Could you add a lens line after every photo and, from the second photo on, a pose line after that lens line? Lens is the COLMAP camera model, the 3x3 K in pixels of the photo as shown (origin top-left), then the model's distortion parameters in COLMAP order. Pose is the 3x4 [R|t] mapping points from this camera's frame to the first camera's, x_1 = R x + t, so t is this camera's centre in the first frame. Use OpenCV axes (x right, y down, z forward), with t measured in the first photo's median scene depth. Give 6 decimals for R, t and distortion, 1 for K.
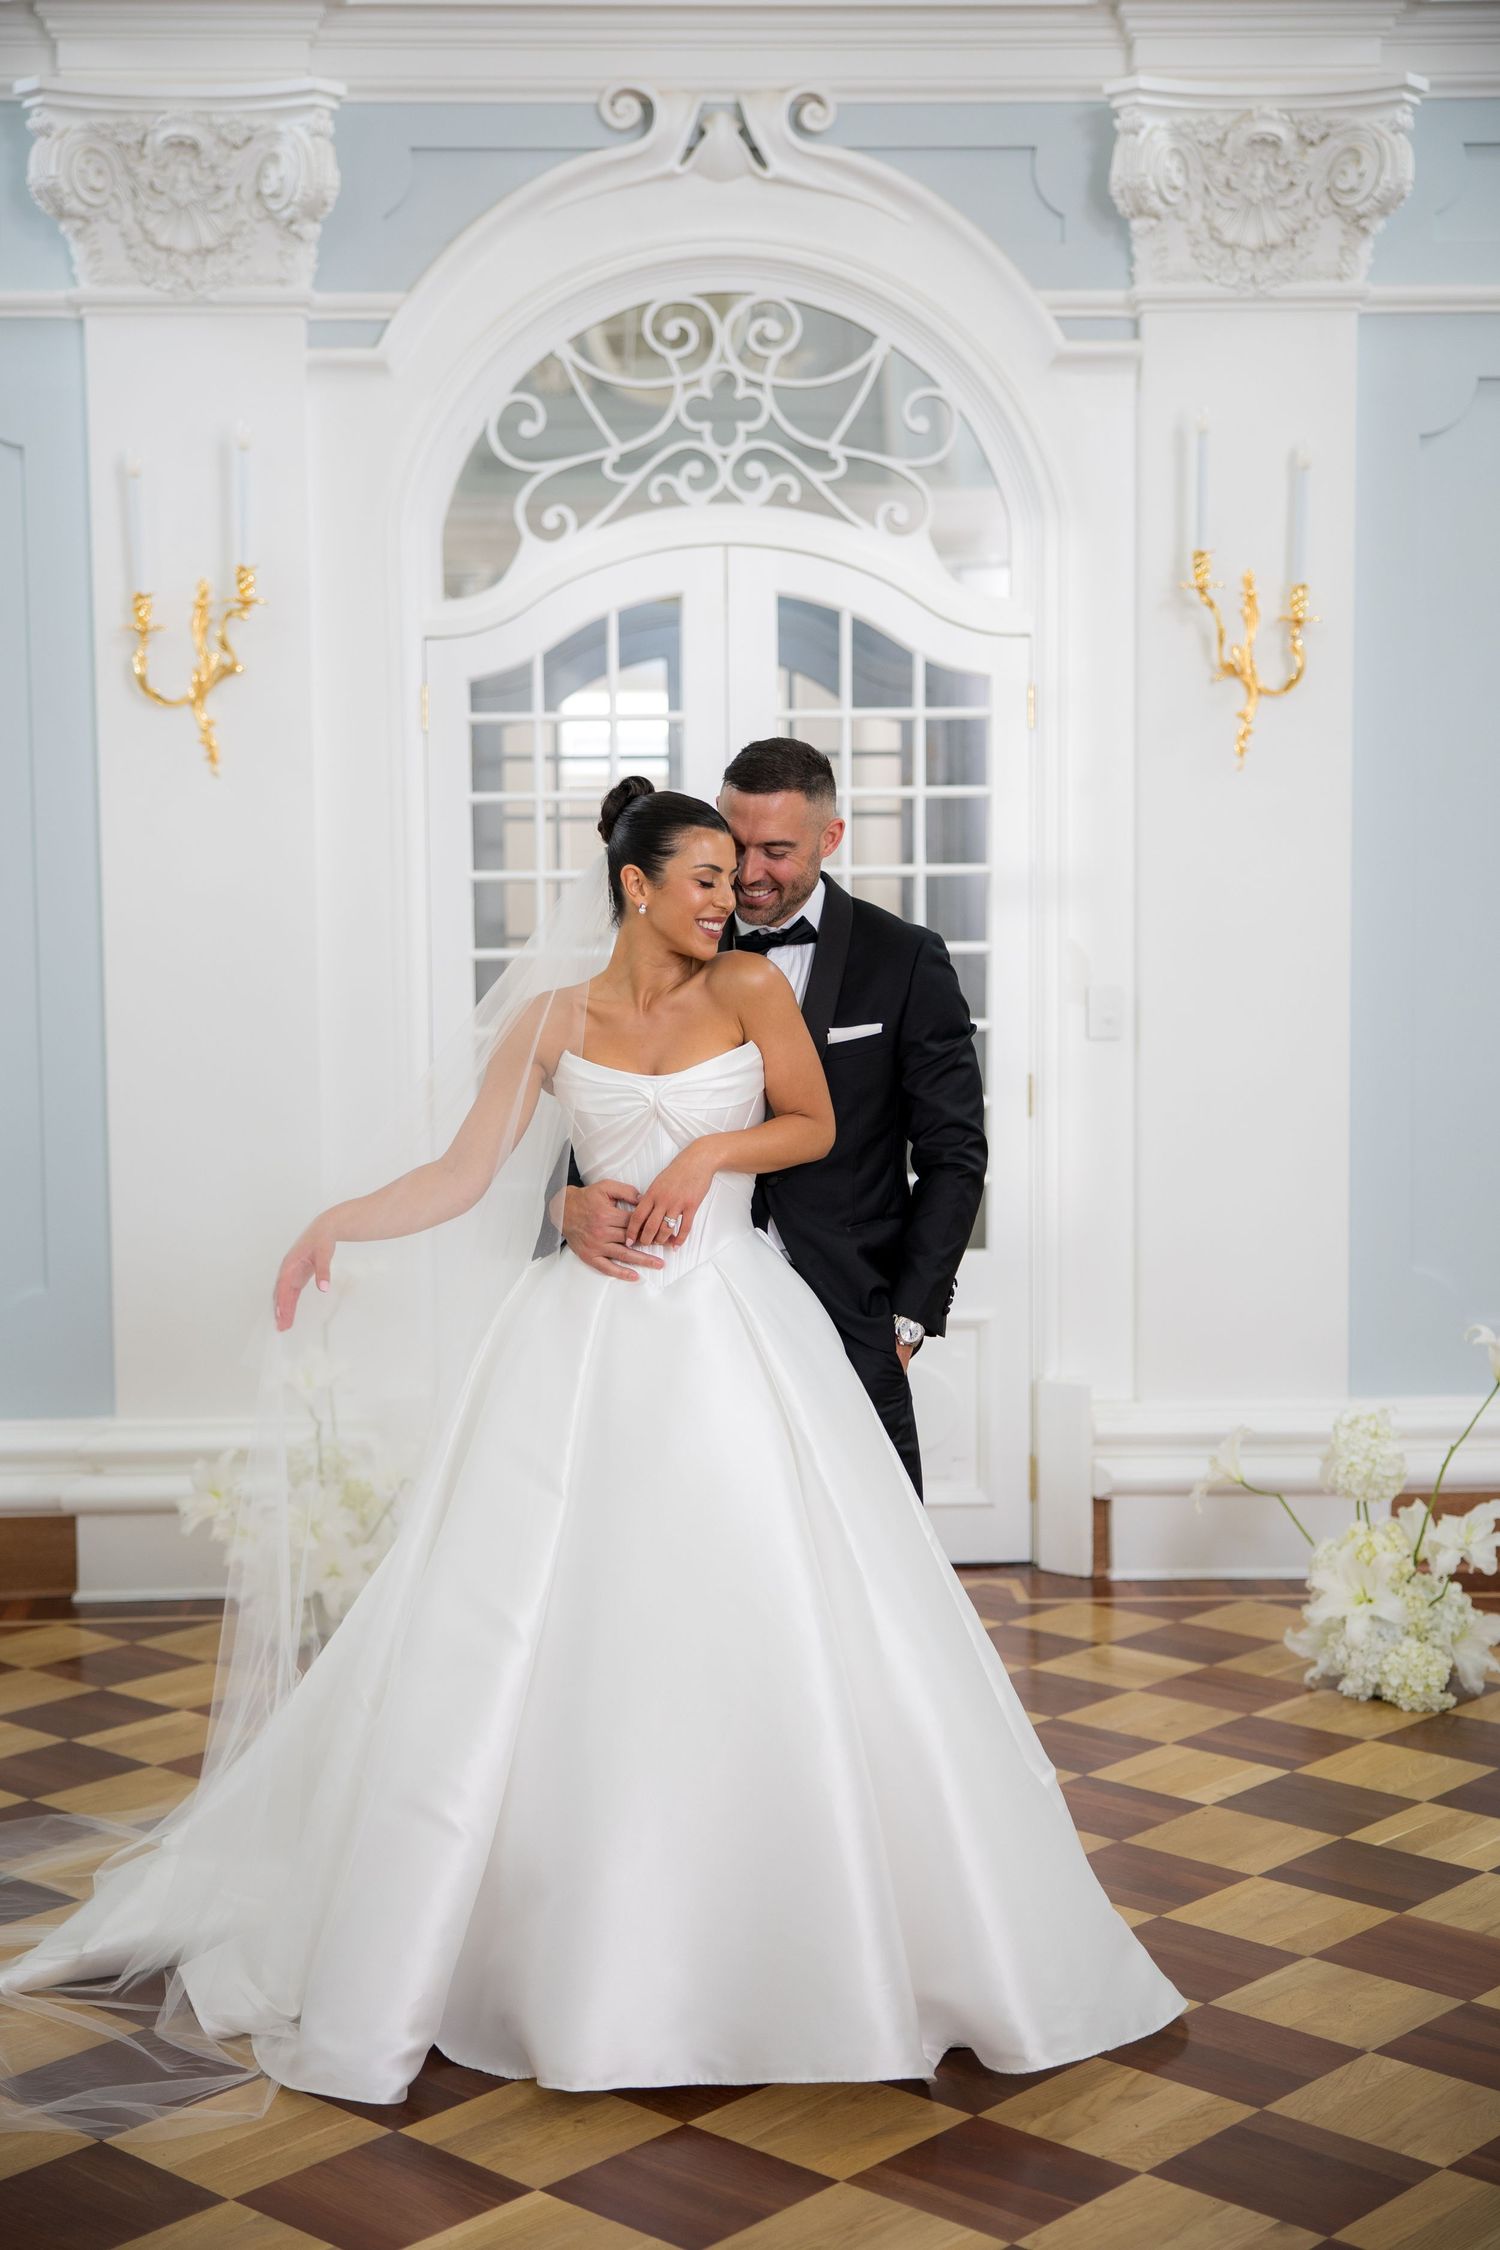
lens RADIAL K [[3190.9, 0, 717.4], [0, 3190.9, 1127.7], [0, 0, 1]] dist [0.072941, 0.000000]
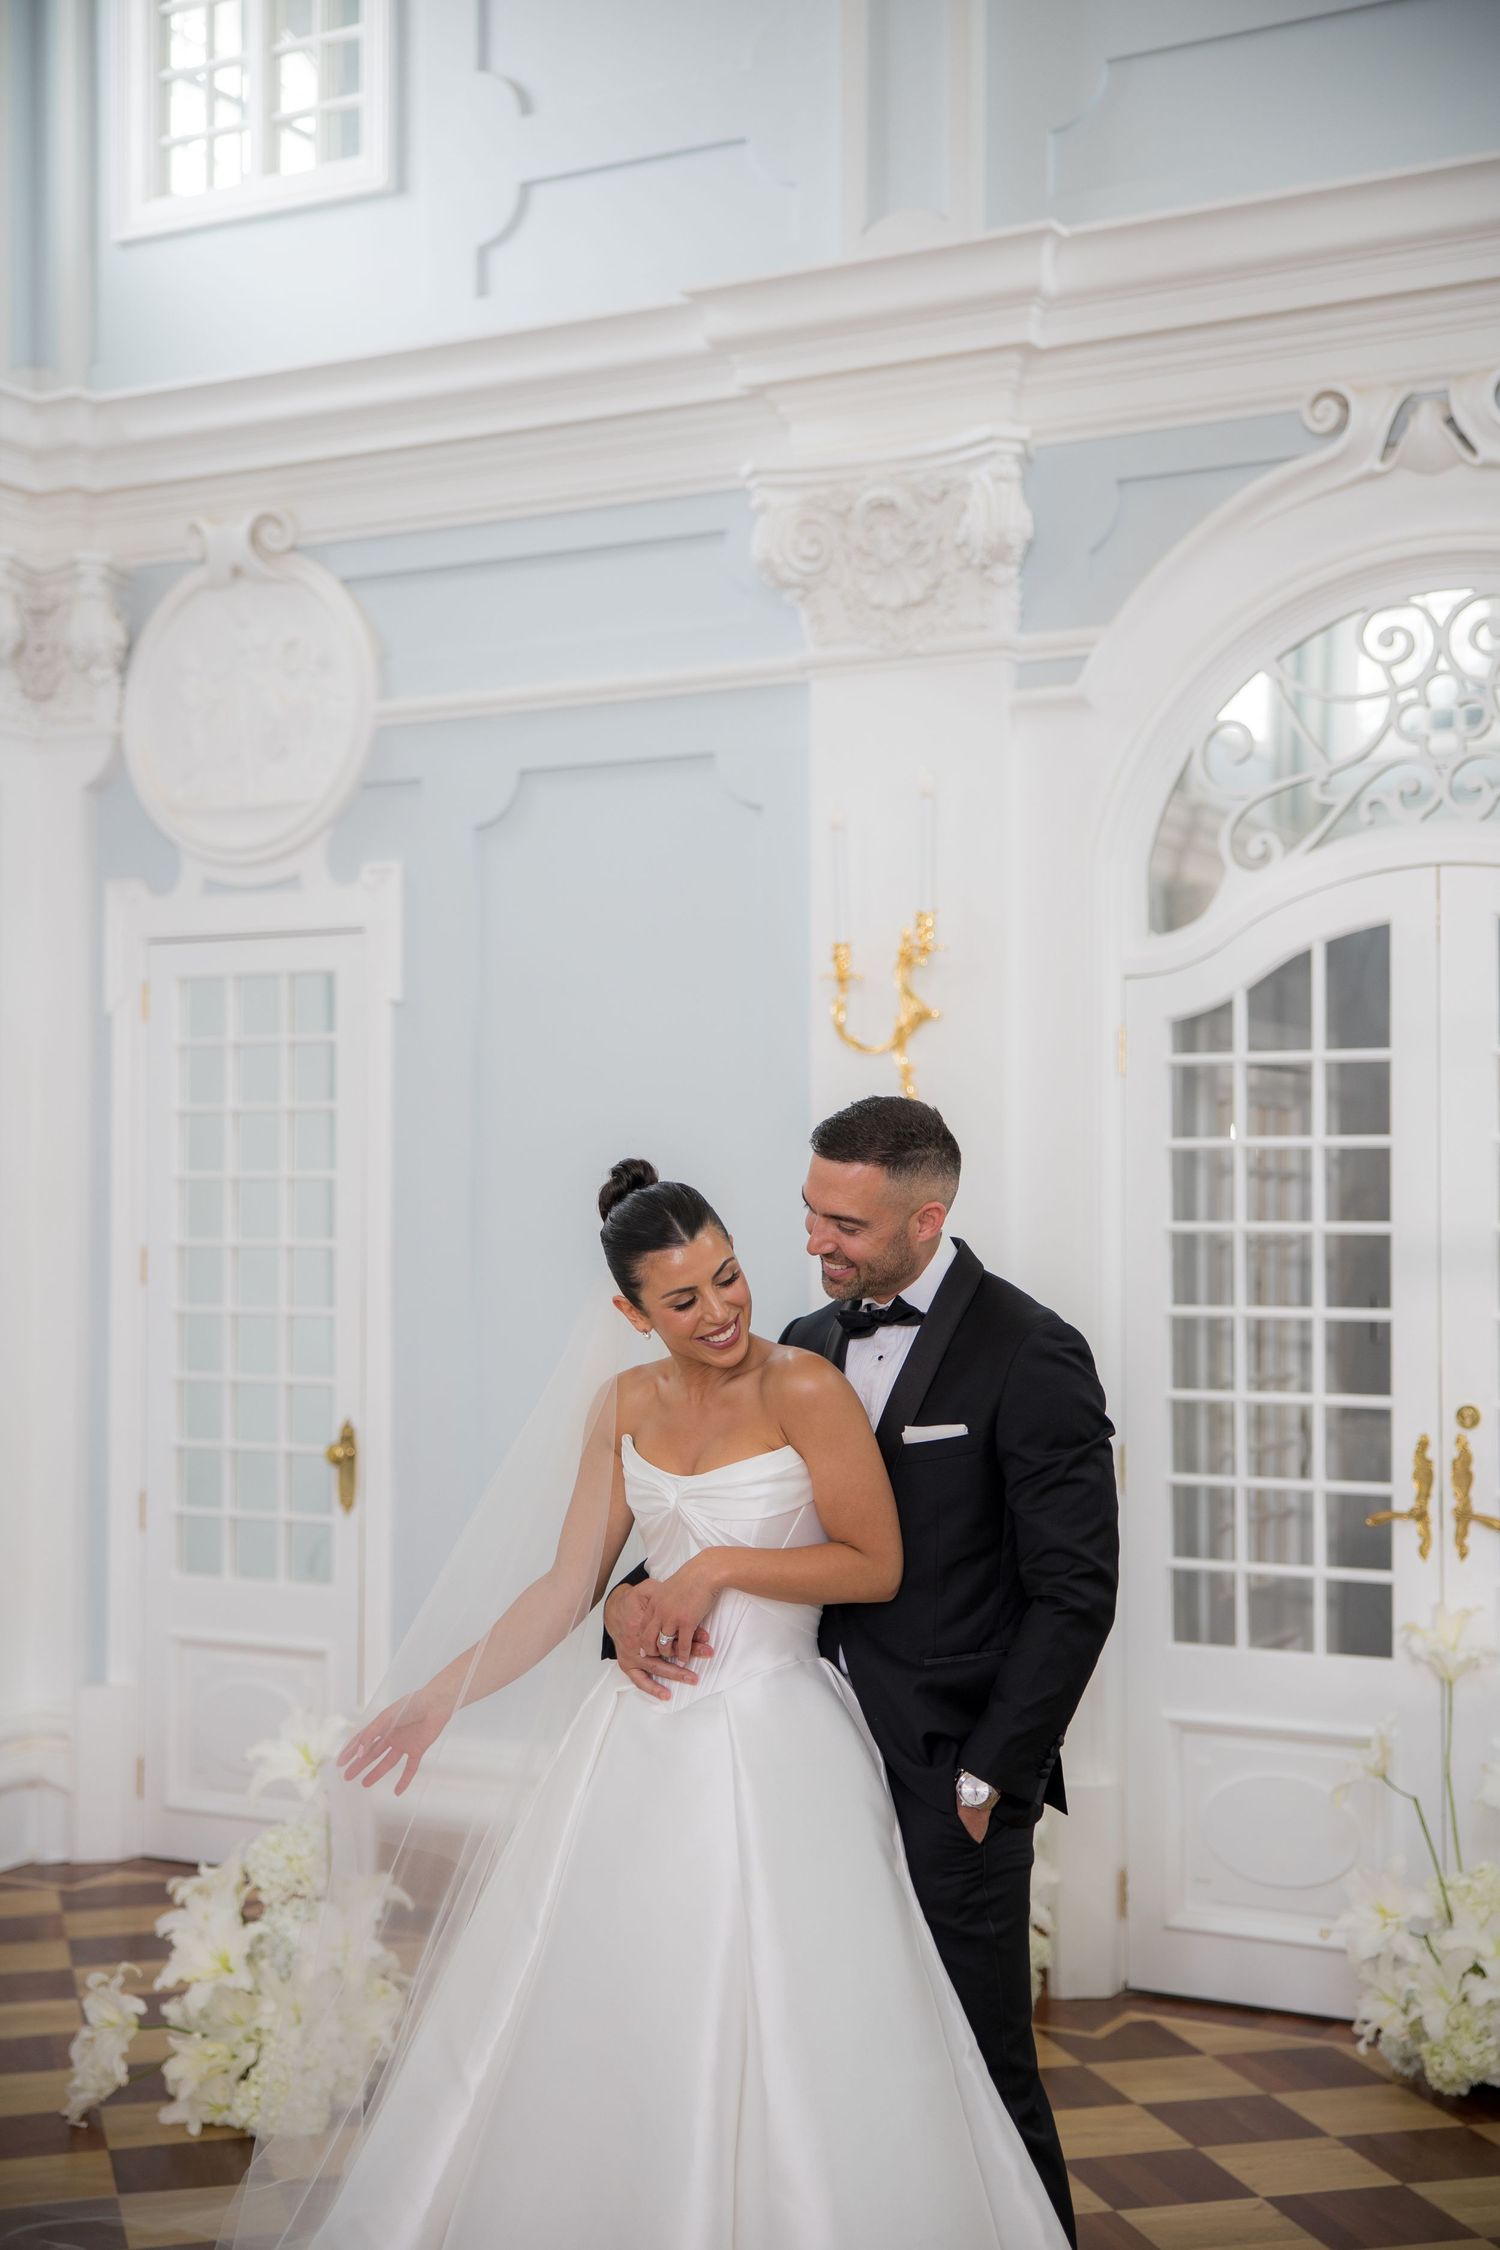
lens RADIAL K [[3036.6, 0, 707.7], [0, 3036.6, 1102.6], [0, 0, 1]] dist [0.053229, 0.000000]
pose [[0.841962, -0.005117, -0.539512, 0.299427], [-0.052266, 0.994479, -0.090998, -0.027905], [0.536999, 0.104816, 0.837046, 0.185166]]
